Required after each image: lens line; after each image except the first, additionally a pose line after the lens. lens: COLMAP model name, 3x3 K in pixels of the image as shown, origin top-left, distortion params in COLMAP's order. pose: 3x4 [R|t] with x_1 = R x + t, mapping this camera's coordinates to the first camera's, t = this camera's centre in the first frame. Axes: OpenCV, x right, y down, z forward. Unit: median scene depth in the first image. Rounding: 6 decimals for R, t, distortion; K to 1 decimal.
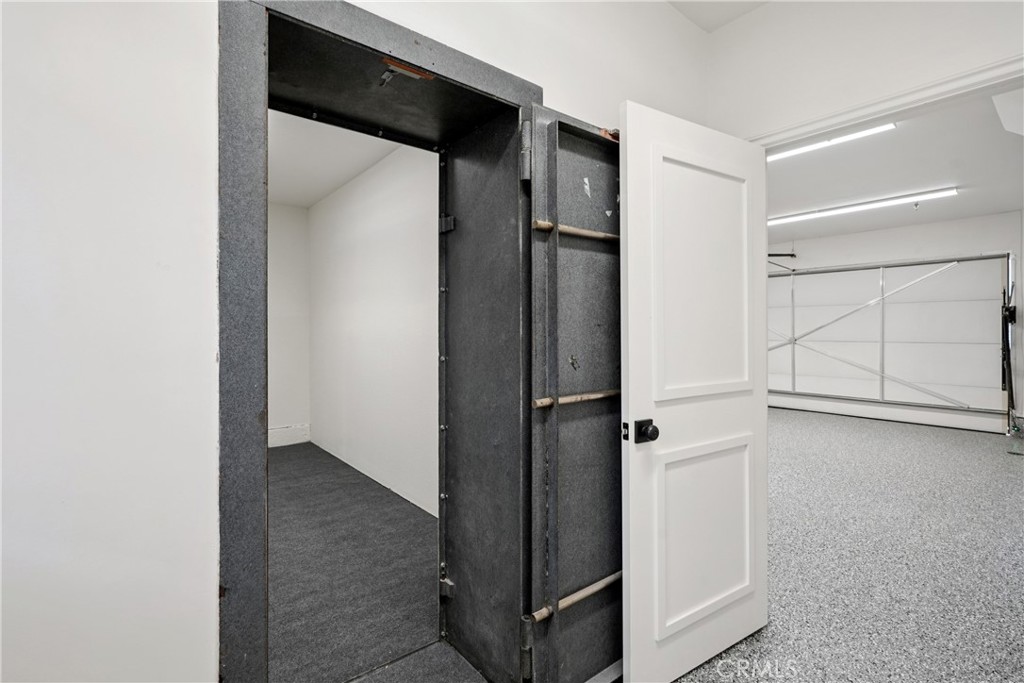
lens RADIAL K [[467.4, 0, 512.5], [0, 467.4, 334.9], [0, 0, 1]] dist [-0.003155, -0.001155]
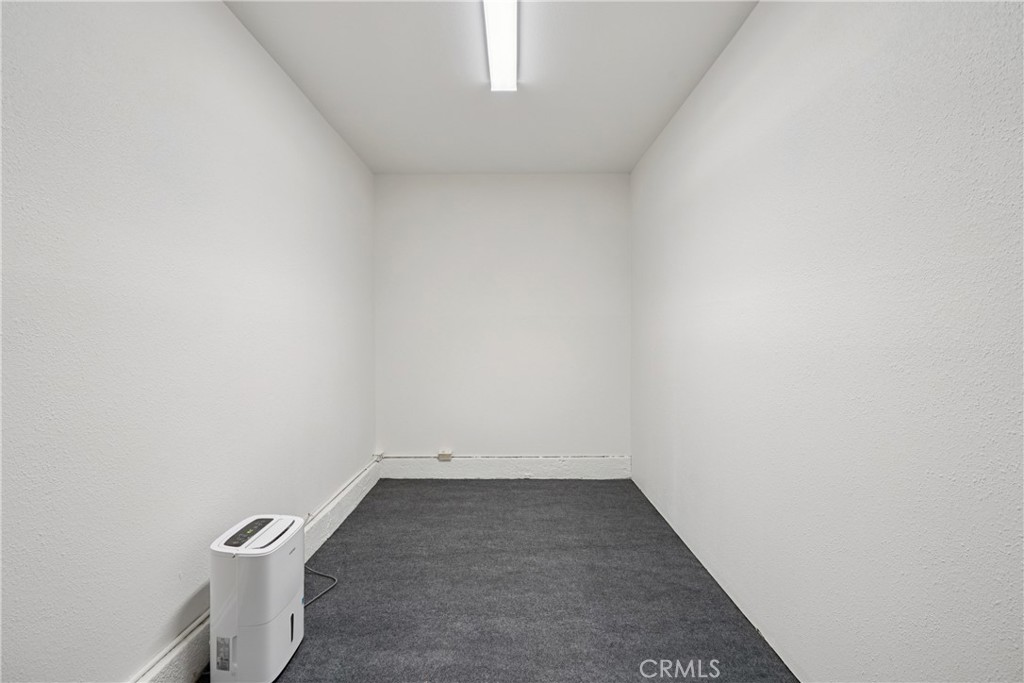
lens RADIAL K [[467.4, 0, 512.5], [0, 467.4, 334.9], [0, 0, 1]] dist [-0.003155, -0.001155]
pose [[0.775140, 0.005453, -0.631766, -0.142537], [-0.008167, 0.999966, -0.001388, -0.005570], [0.631736, 0.006236, 0.775158, 0.397071]]
